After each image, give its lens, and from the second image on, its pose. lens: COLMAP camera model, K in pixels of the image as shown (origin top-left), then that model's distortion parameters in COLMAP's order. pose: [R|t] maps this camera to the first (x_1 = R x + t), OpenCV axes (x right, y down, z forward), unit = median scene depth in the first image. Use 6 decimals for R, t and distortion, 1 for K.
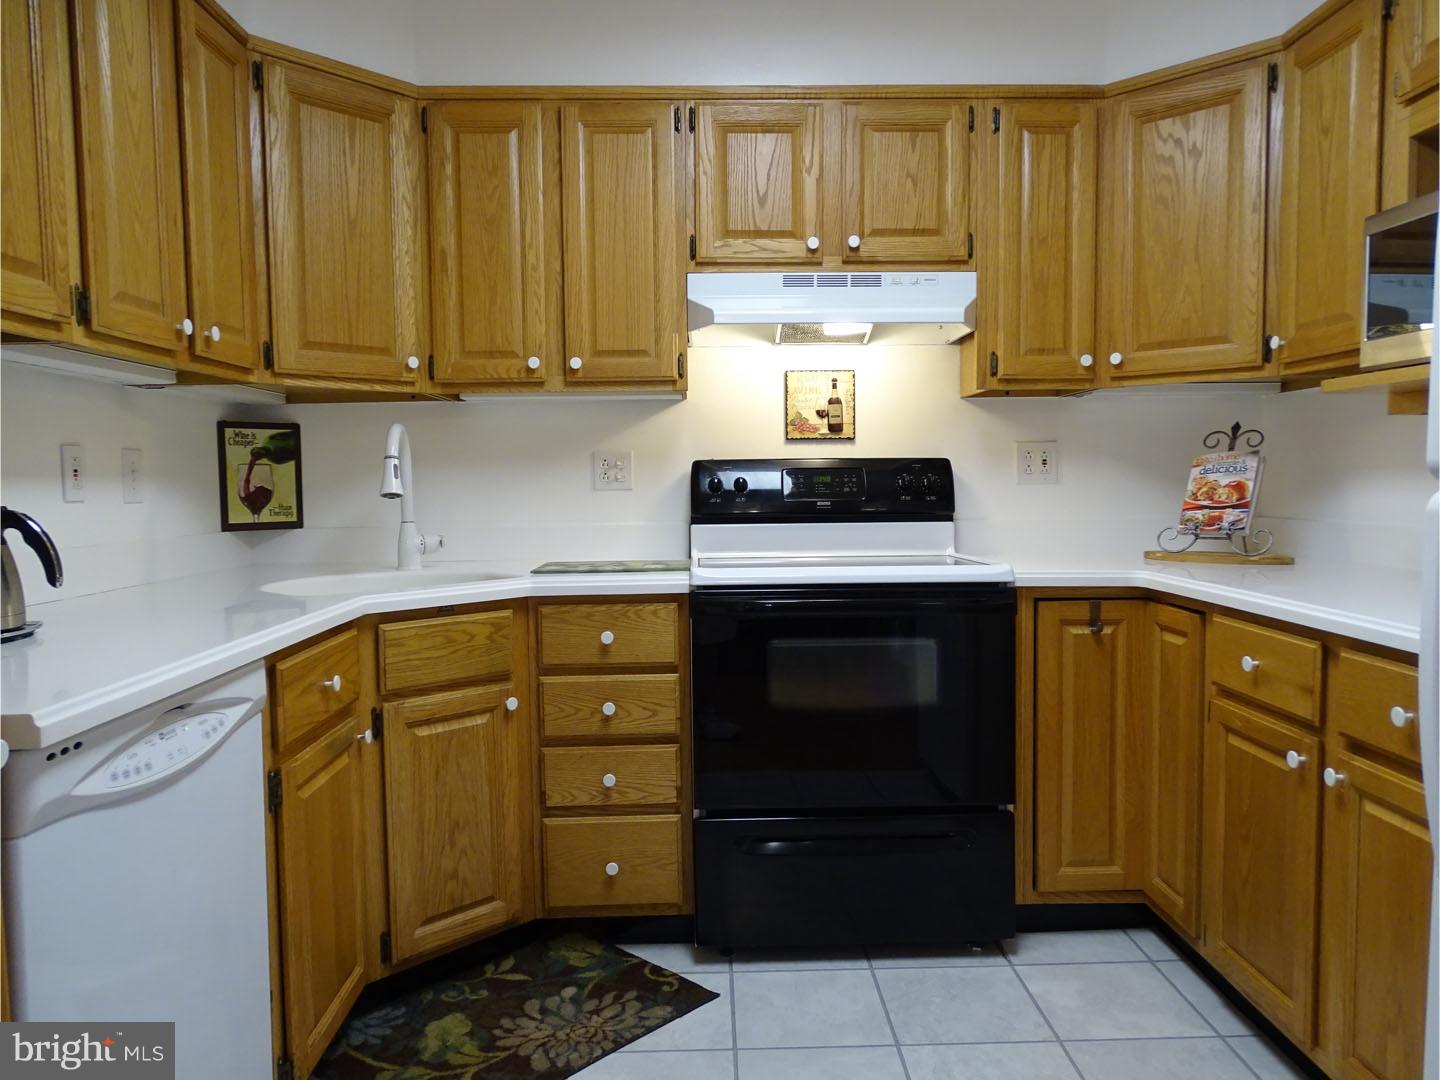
lens RADIAL K [[1025.0, 0, 720.0], [0, 1025.0, 540.0], [0, 0, 1]] dist [0.009121, -0.001745]
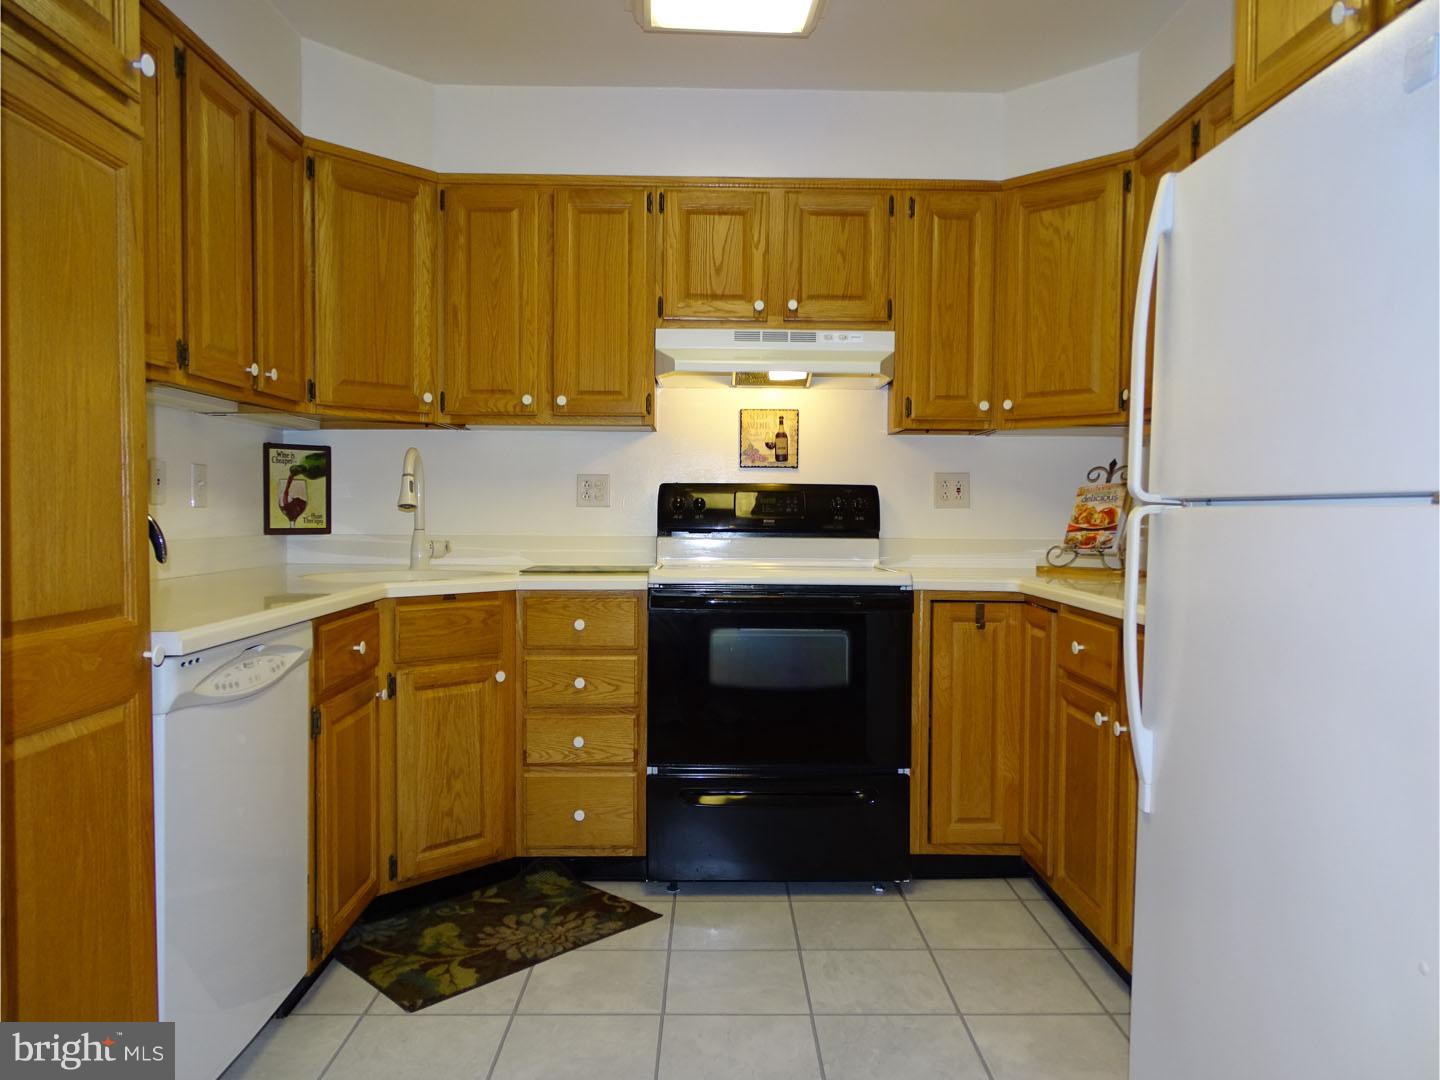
lens RADIAL K [[1049.2, 0, 720.0], [0, 1049.2, 540.0], [0, 0, 1]] dist [0.012071, 0.001868]
pose [[0.999751, 0.019054, -0.011650, 0.068426], [-0.019405, 0.999335, -0.030868, 0.028855], [0.011054, 0.031087, 0.999456, -0.247787]]
